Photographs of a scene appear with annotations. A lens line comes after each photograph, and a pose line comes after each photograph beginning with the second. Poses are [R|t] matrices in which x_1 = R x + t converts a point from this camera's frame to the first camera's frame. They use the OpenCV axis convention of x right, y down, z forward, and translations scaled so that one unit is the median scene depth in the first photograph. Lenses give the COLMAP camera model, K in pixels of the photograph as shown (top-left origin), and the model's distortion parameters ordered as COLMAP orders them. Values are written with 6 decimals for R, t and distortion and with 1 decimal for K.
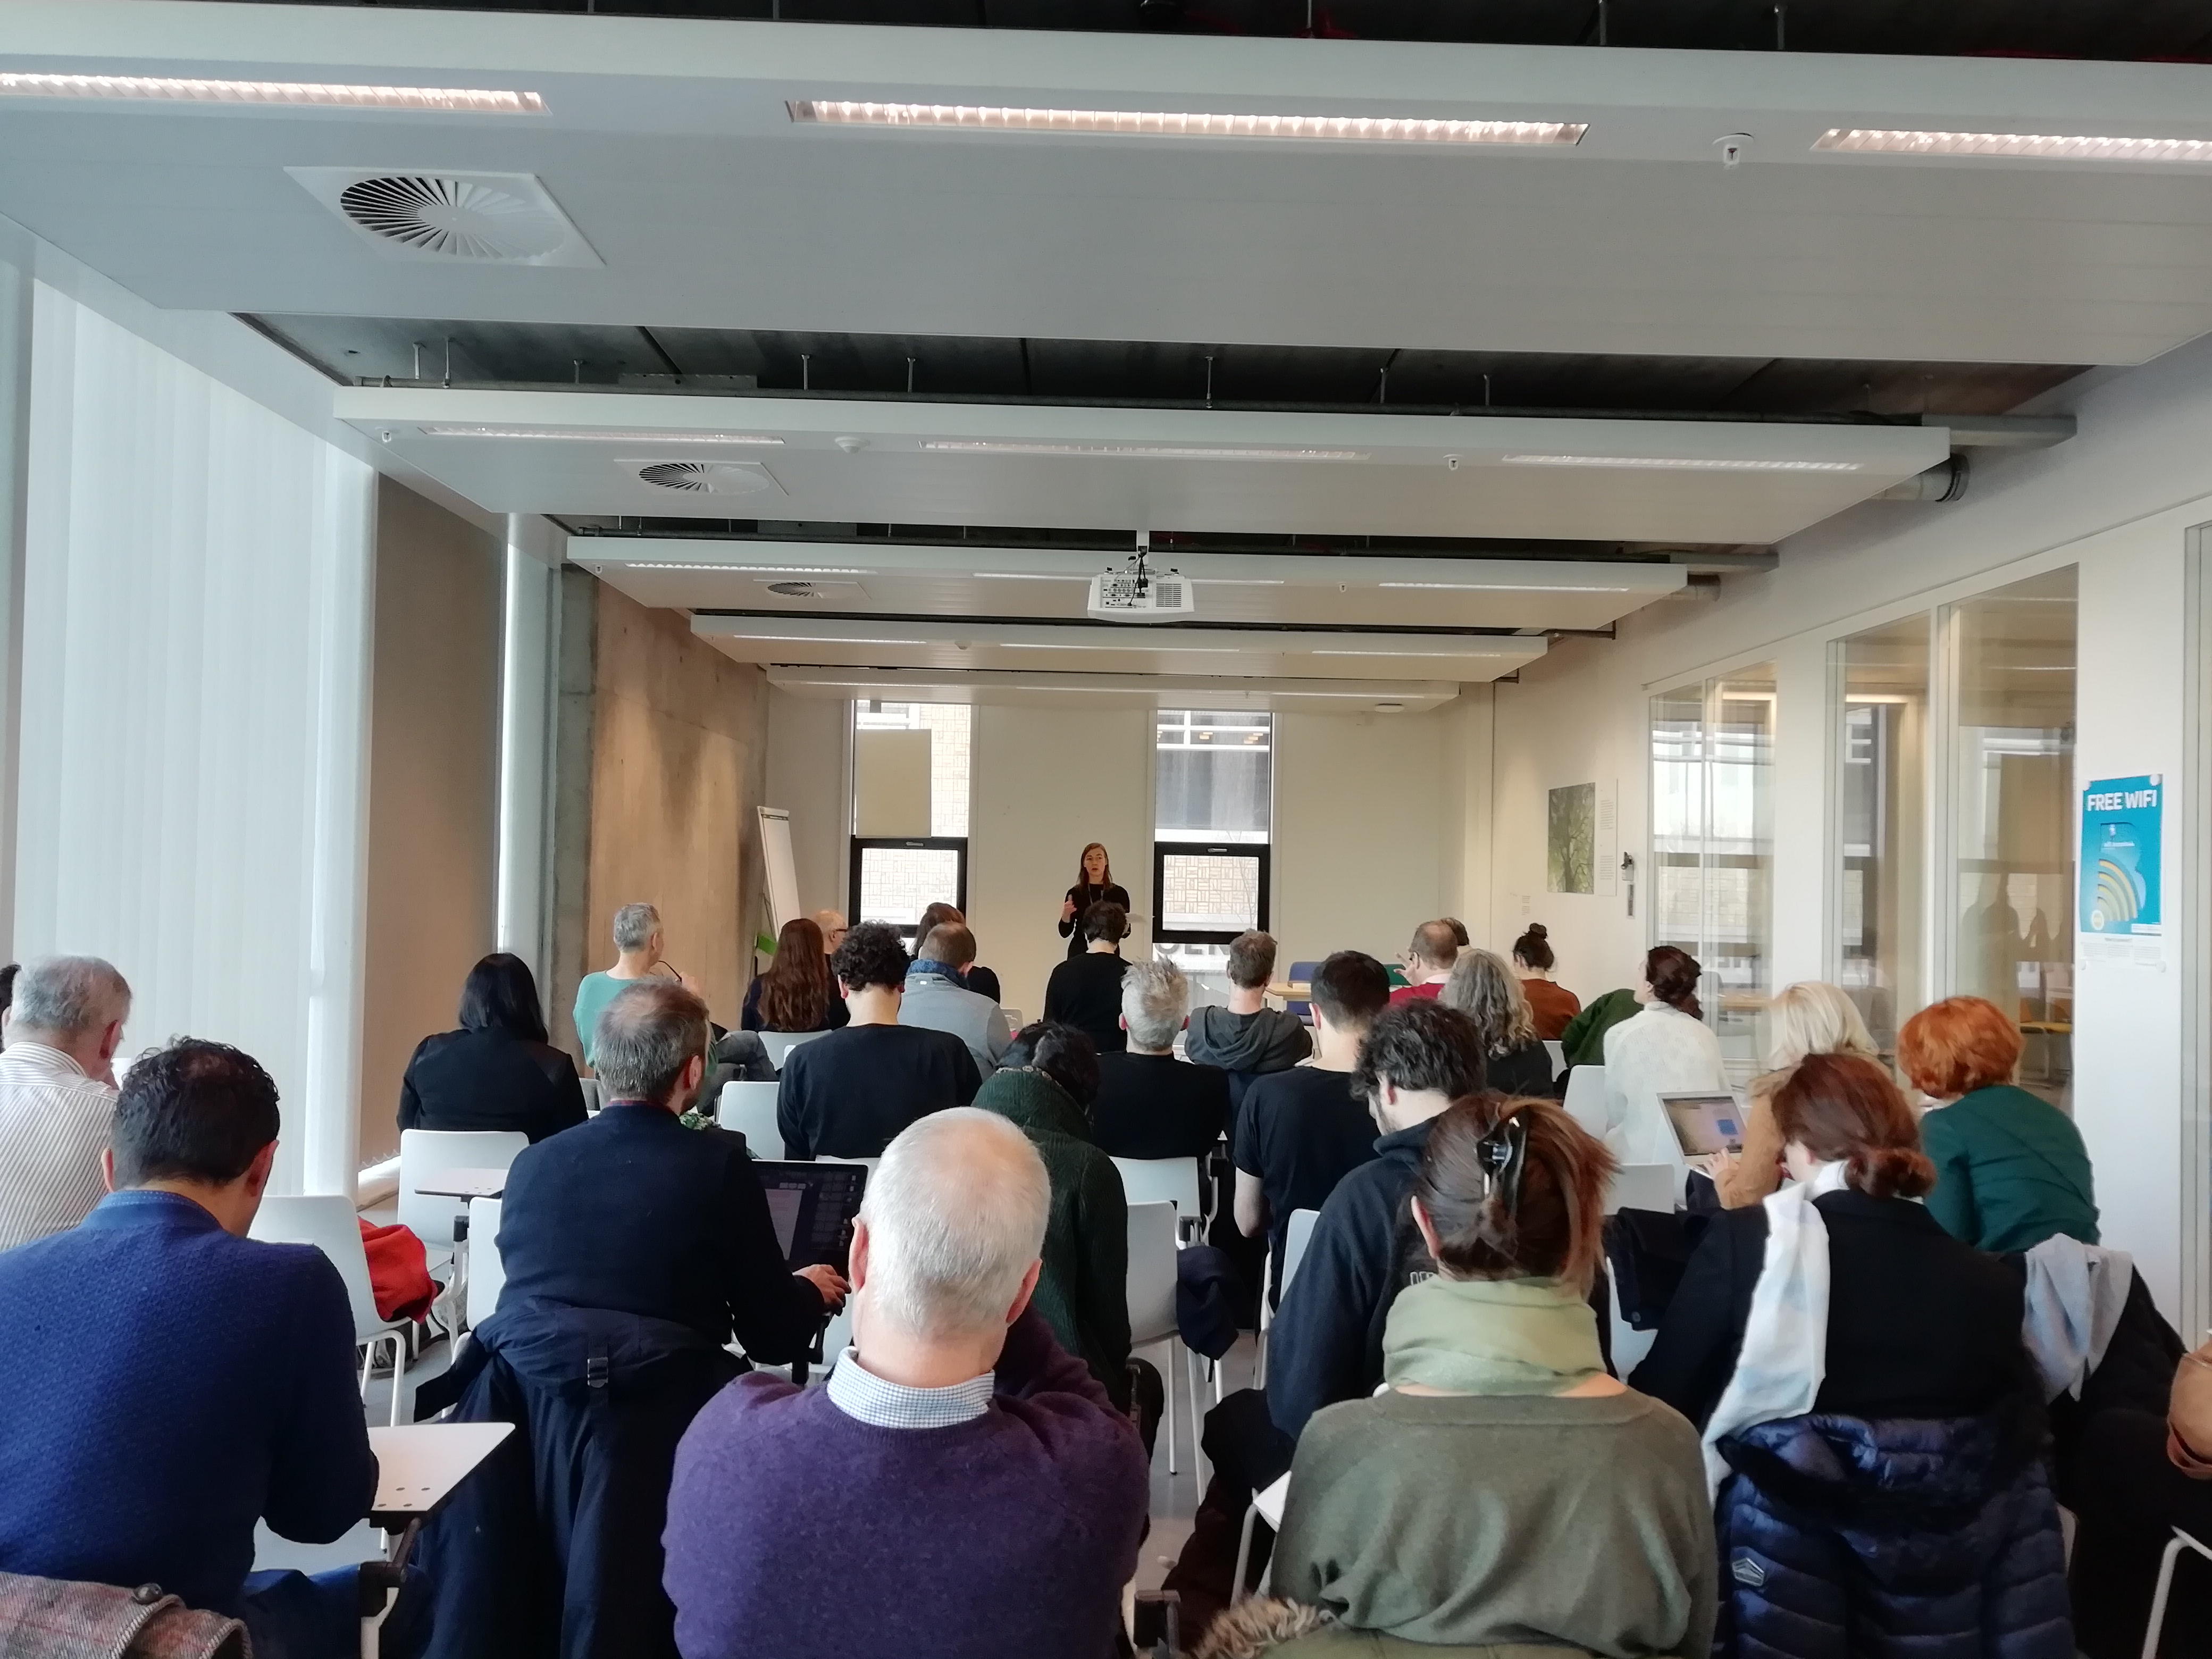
lens RADIAL K [[1654.3, 0, 1101.0], [0, 1654.3, 837.2], [0, 0, 1]] dist [-0.003010, -0.002397]
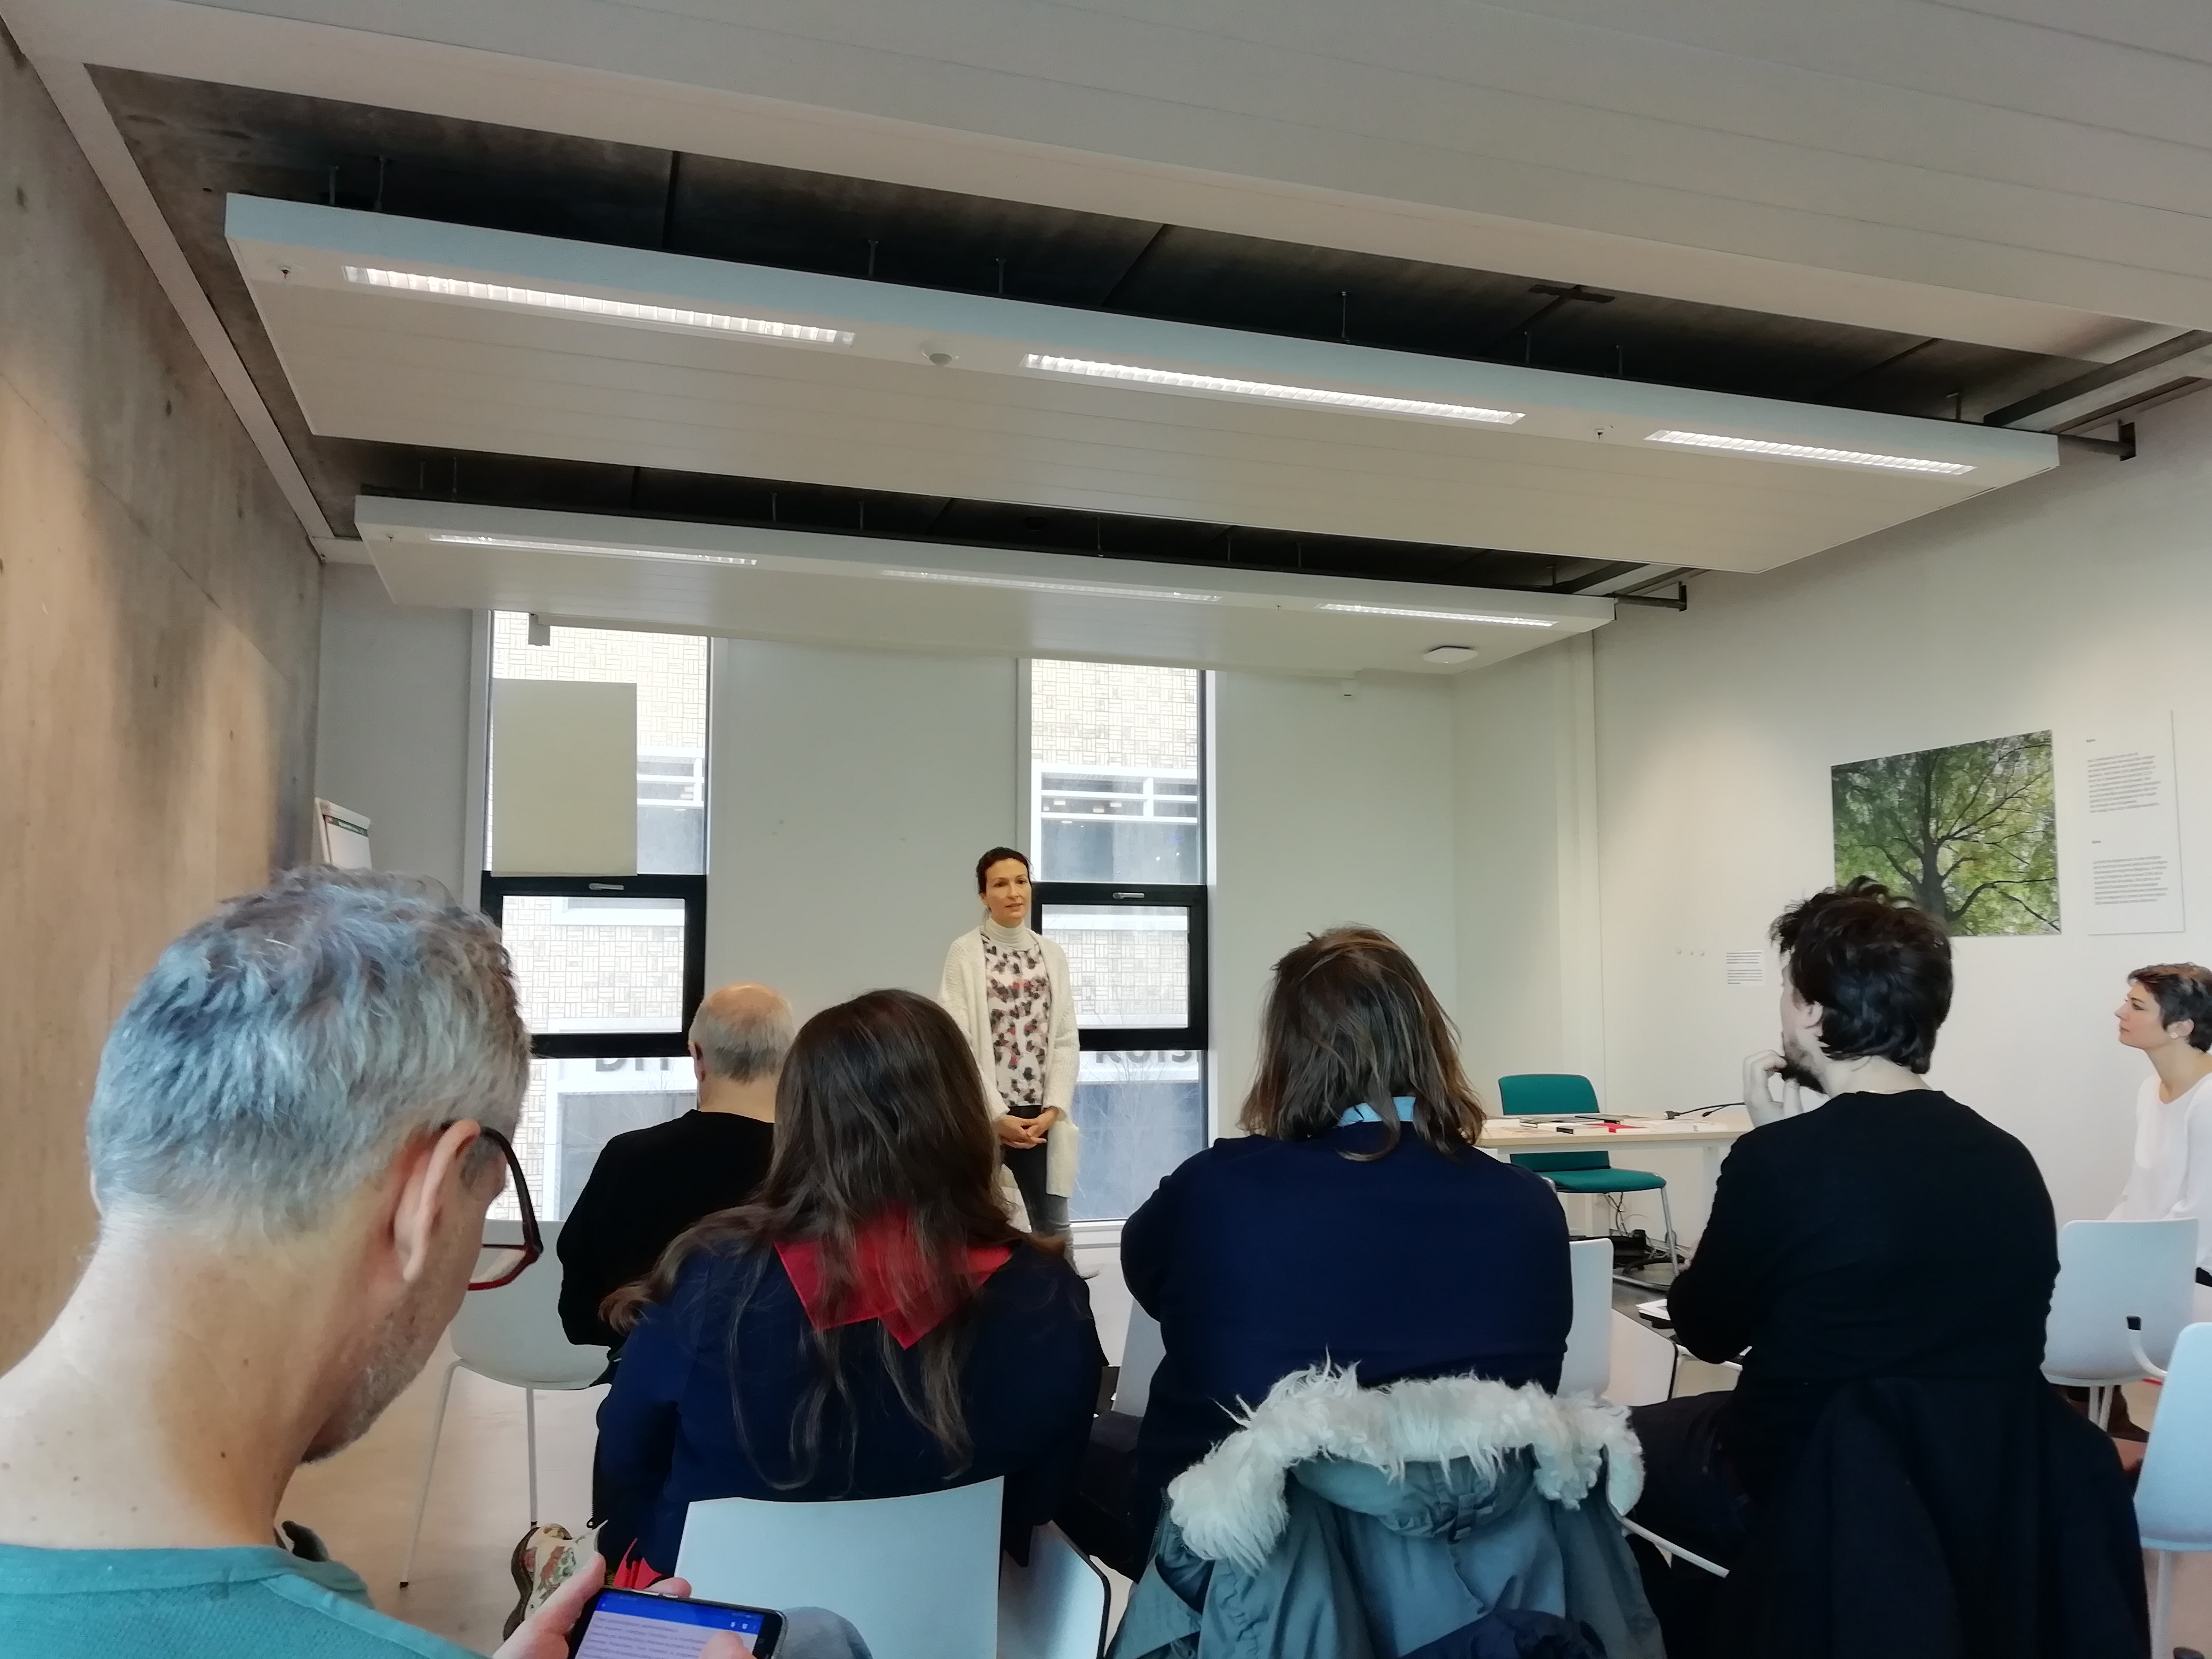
lens RADIAL K [[1654.3, 0, 1101.0], [0, 1654.3, 837.2], [0, 0, 1]] dist [-0.003010, -0.002397]
pose [[0.953187, 0.003925, 0.302355, -0.122515], [0.015974, 0.997866, -0.063313, 0.025501], [-0.301958, 0.065179, 0.951091, 0.424892]]
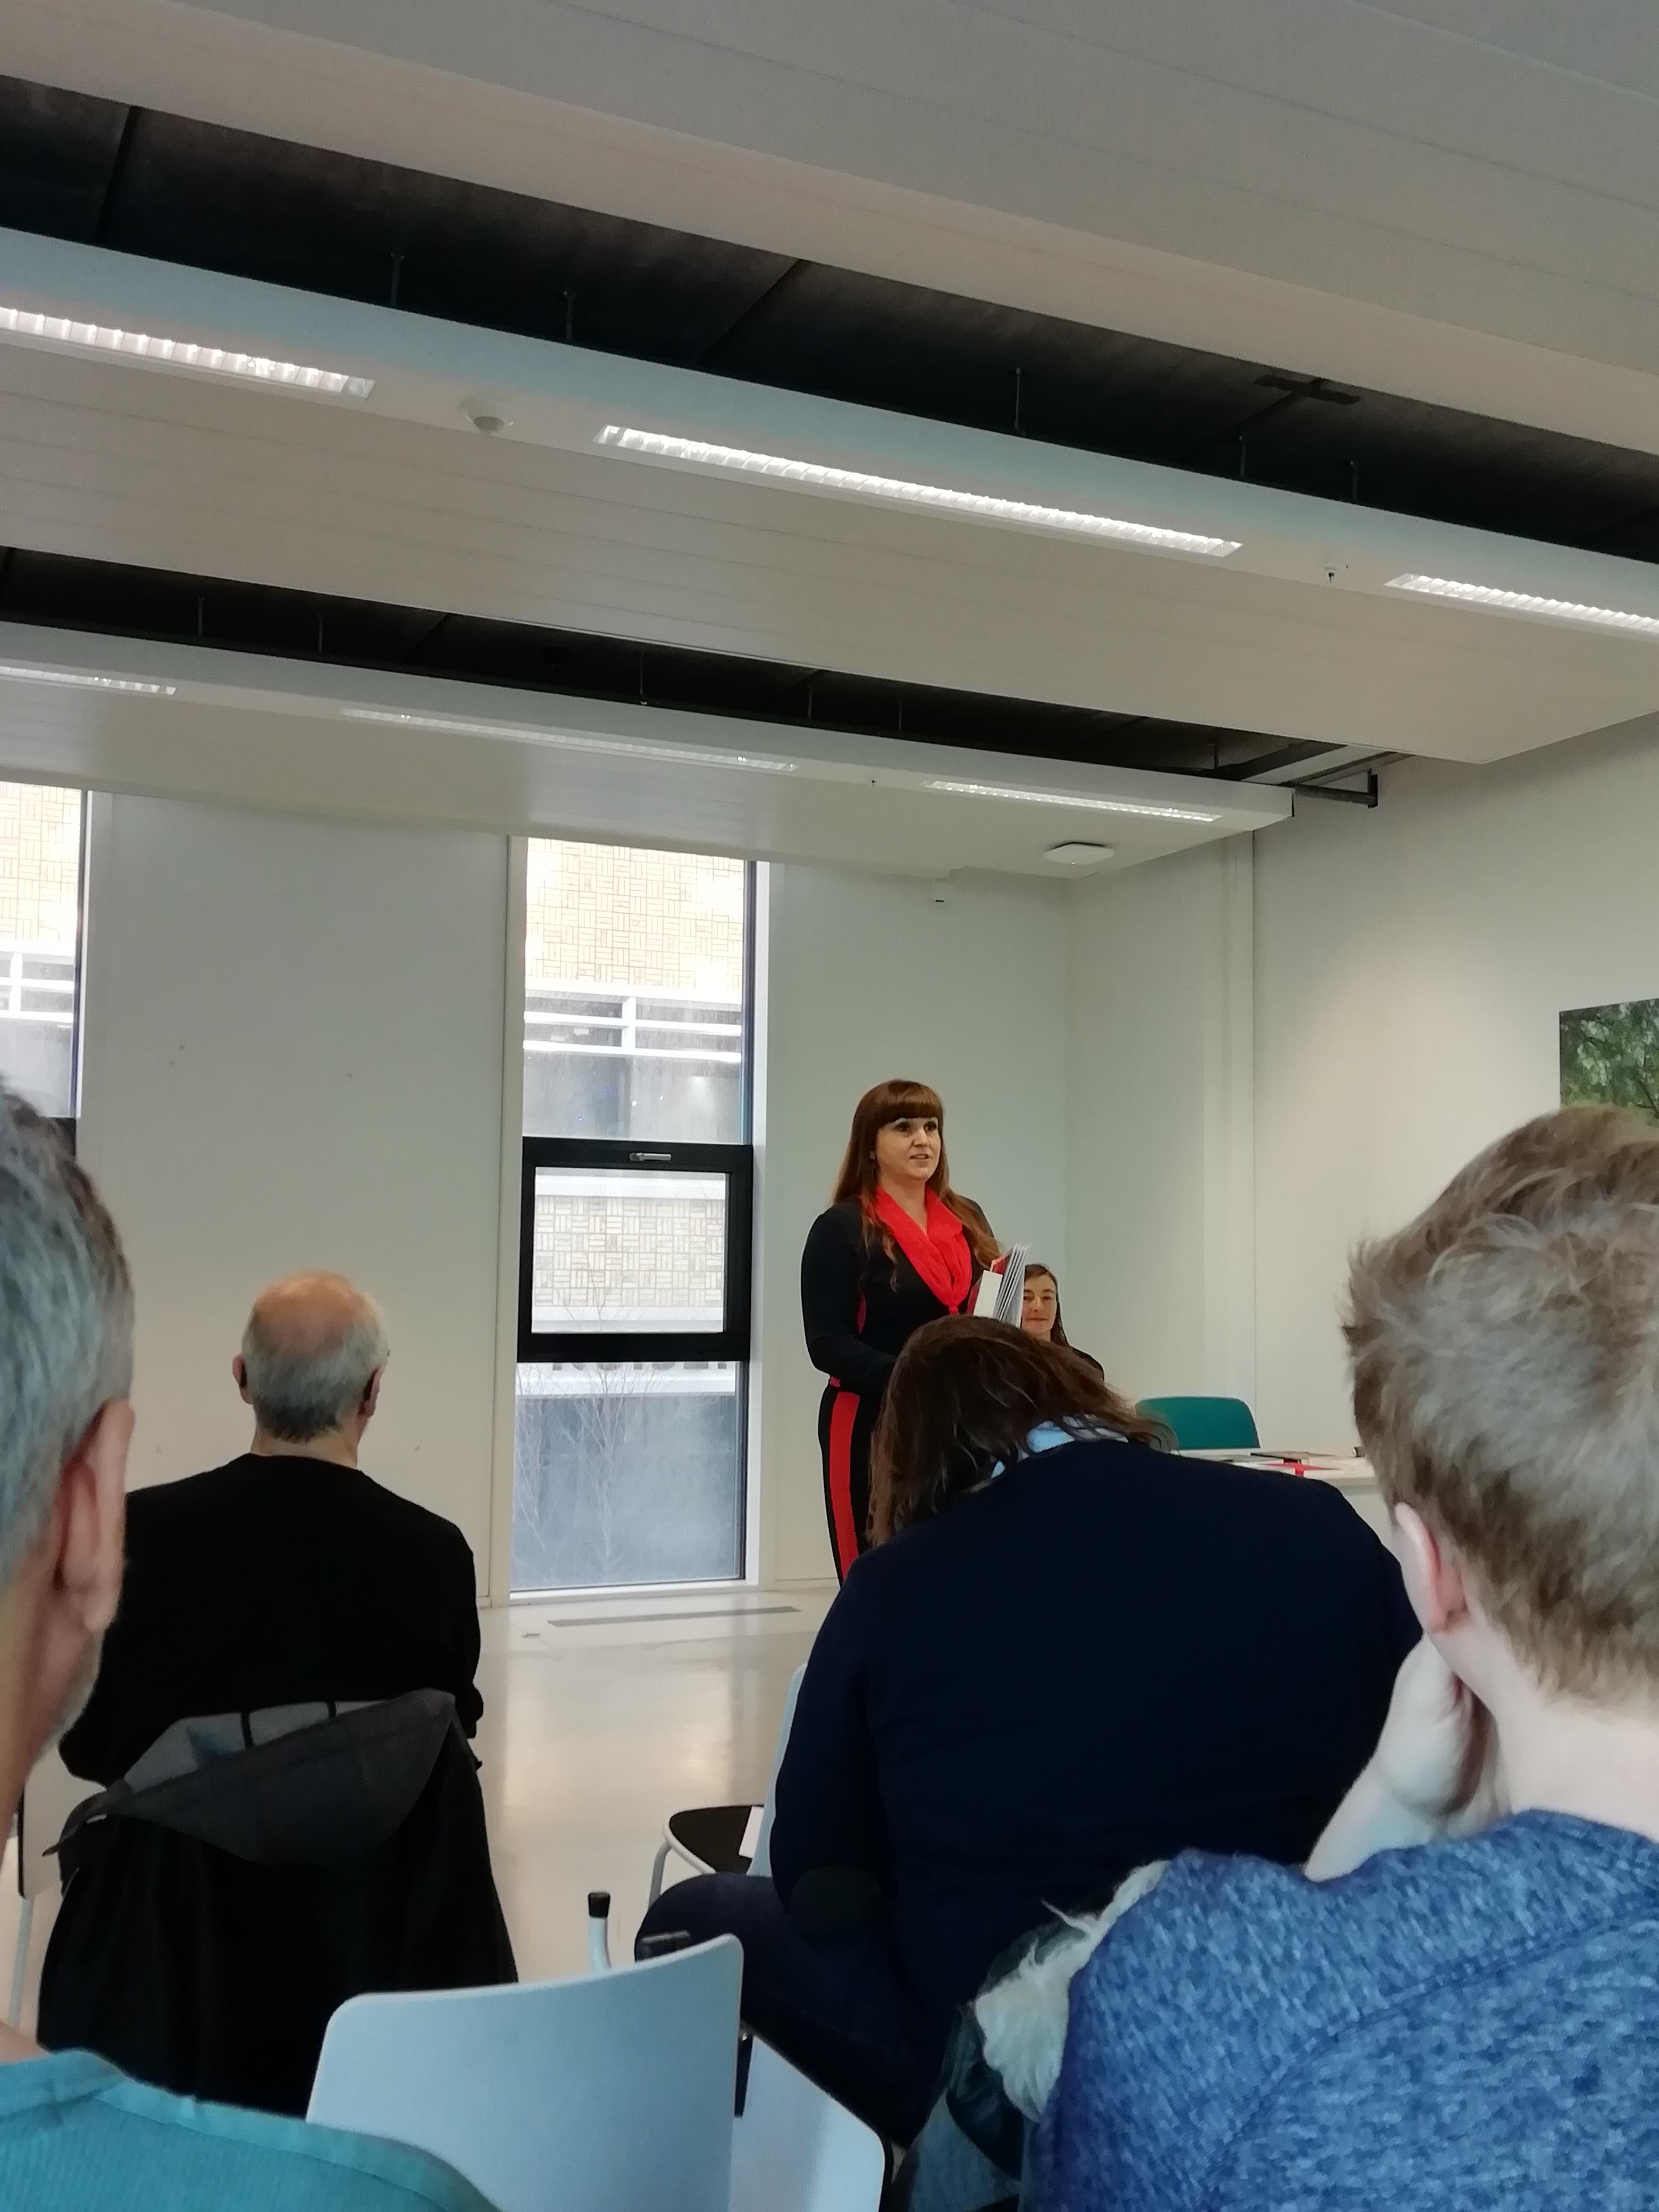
lens RADIAL K [[2151.4, 0, 829.5], [0, 2151.4, 1106.0], [0, 0, 1]] dist [0.018978, -0.047812]
pose [[0.907800, 0.020624, 0.418897, -0.138737], [-0.000208, 0.998812, -0.048723, 0.023329], [-0.419404, 0.044144, 0.906726, 0.442016]]
